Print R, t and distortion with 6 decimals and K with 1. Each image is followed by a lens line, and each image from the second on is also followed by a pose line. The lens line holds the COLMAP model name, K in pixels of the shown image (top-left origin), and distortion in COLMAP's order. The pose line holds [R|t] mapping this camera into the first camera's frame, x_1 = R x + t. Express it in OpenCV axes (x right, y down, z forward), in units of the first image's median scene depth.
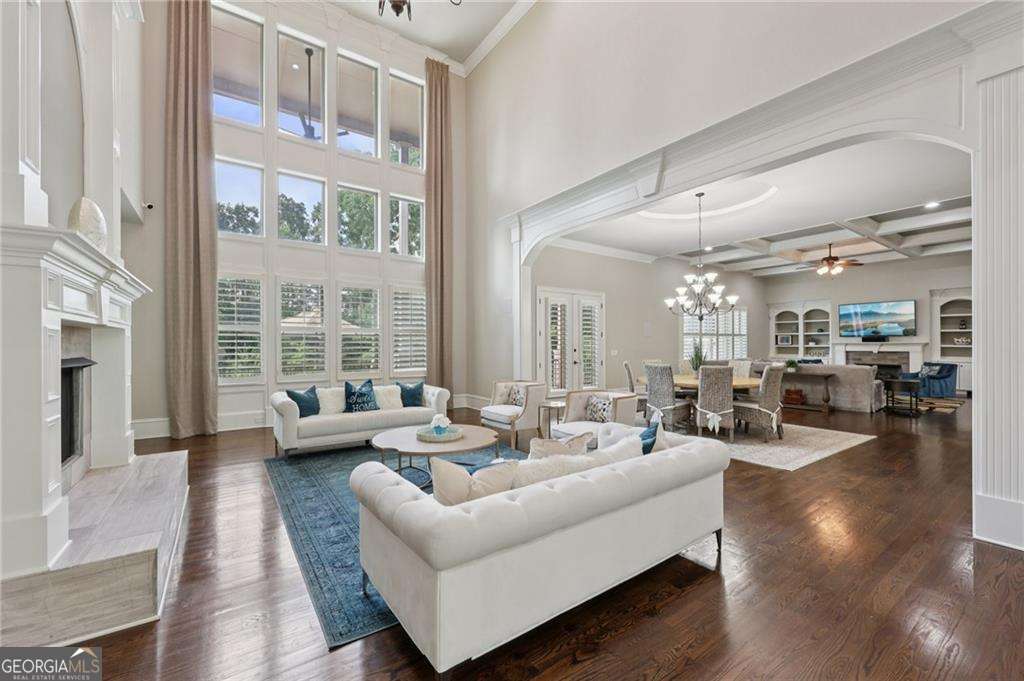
lens RADIAL K [[418.5, 0, 509.2], [0, 418.5, 342.9], [0, 0, 1]] dist [-0.000200, -0.000418]
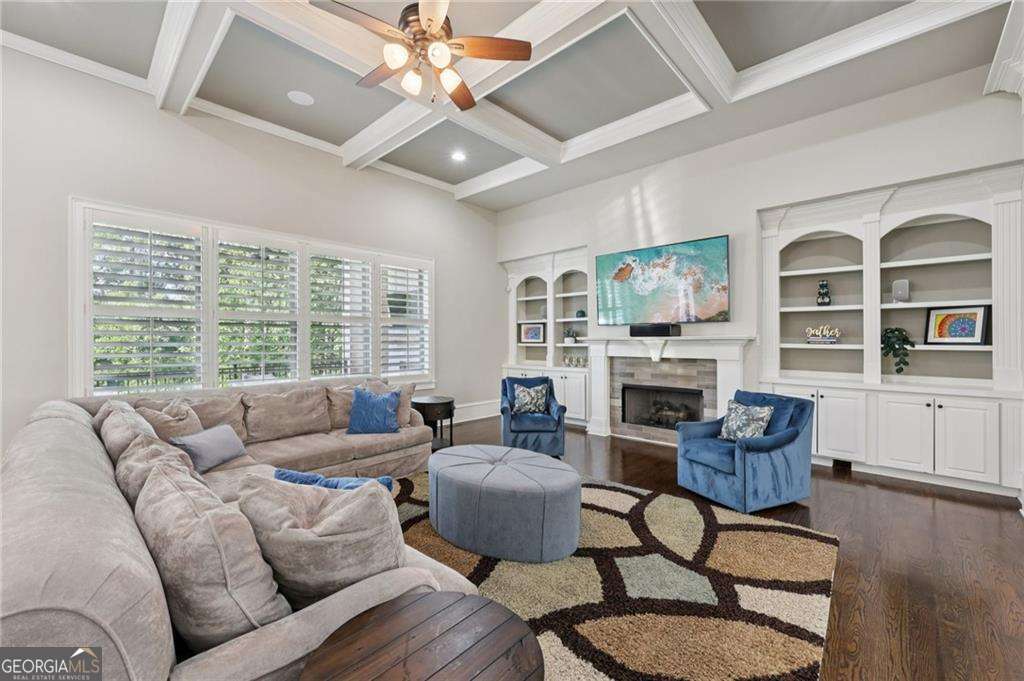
lens RADIAL K [[422.2, 0, 515.0], [0, 422.2, 338.0], [0, 0, 1]] dist [0.001317, -0.000211]
pose [[0.977138, 0.001750, 0.212598, 0.689184], [-0.001103, 0.999994, -0.003161, 0.001409], [-0.212602, 0.002854, 0.977135, 0.649059]]
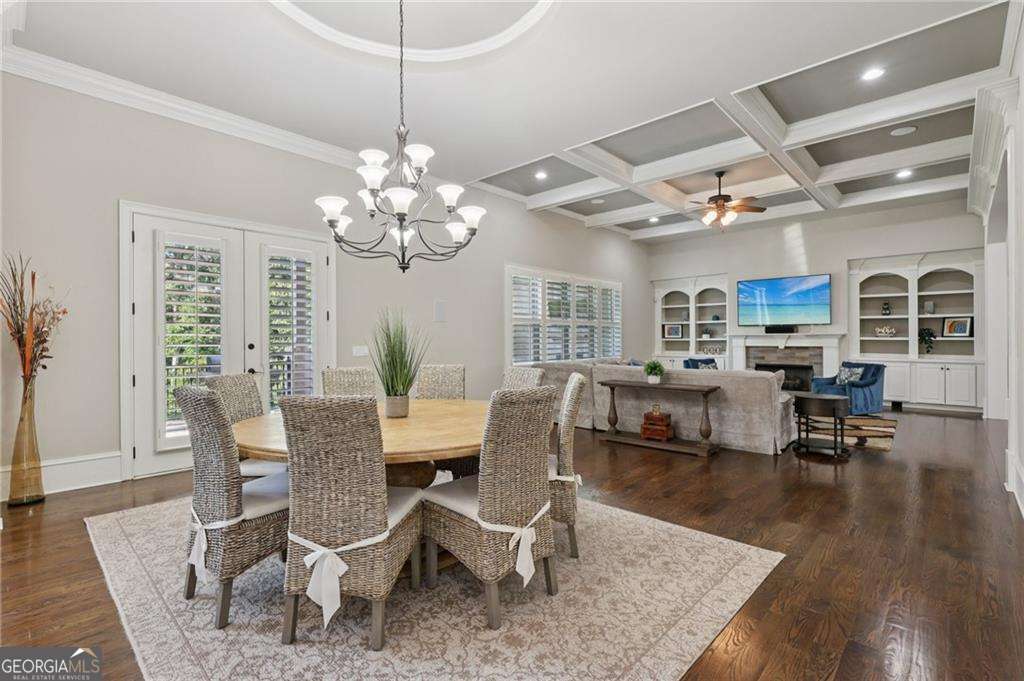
lens RADIAL K [[484.3, 0, 512.0], [0, 484.3, 340.5], [0, 0, 1]] dist [-0.003919, -0.000732]
pose [[0.977860, -0.001014, 0.209257, 0.278255], [0.000214, 0.999993, 0.003845, 0.007573], [-0.209259, -0.003716, 0.977853, 0.318410]]
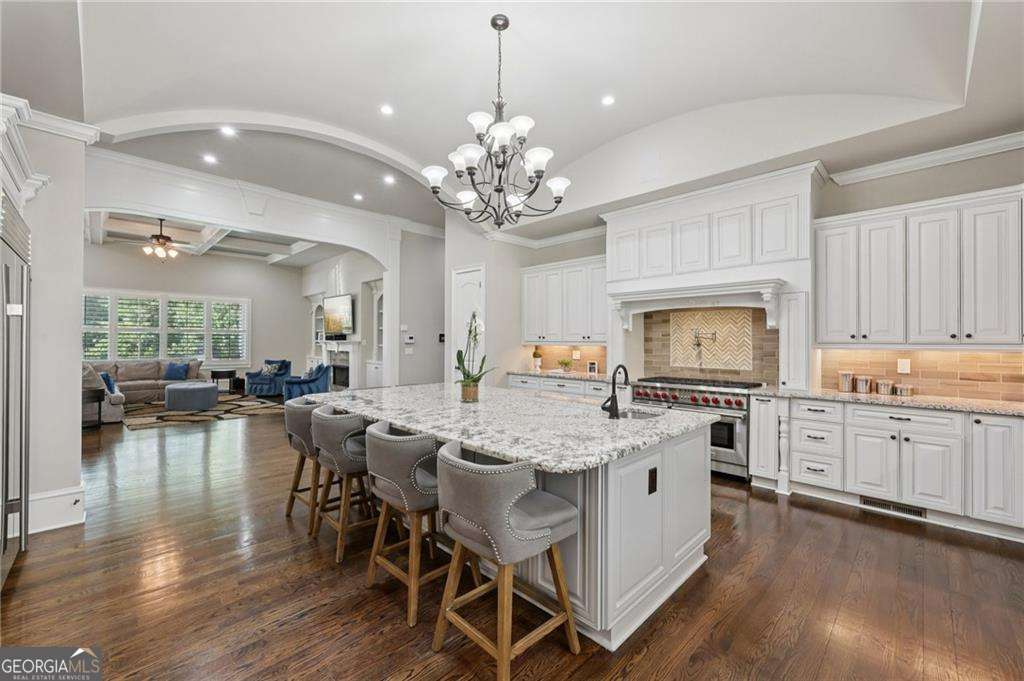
lens RADIAL K [[418.5, 0, 509.2], [0, 418.5, 342.9], [0, 0, 1]] dist [-0.000200, -0.000418]
pose [[0.985339, 0.006909, 0.170468, 1.170681], [-0.008367, 0.999934, 0.007834, -0.007720], [-0.170403, -0.009146, 0.985332, 0.073919]]
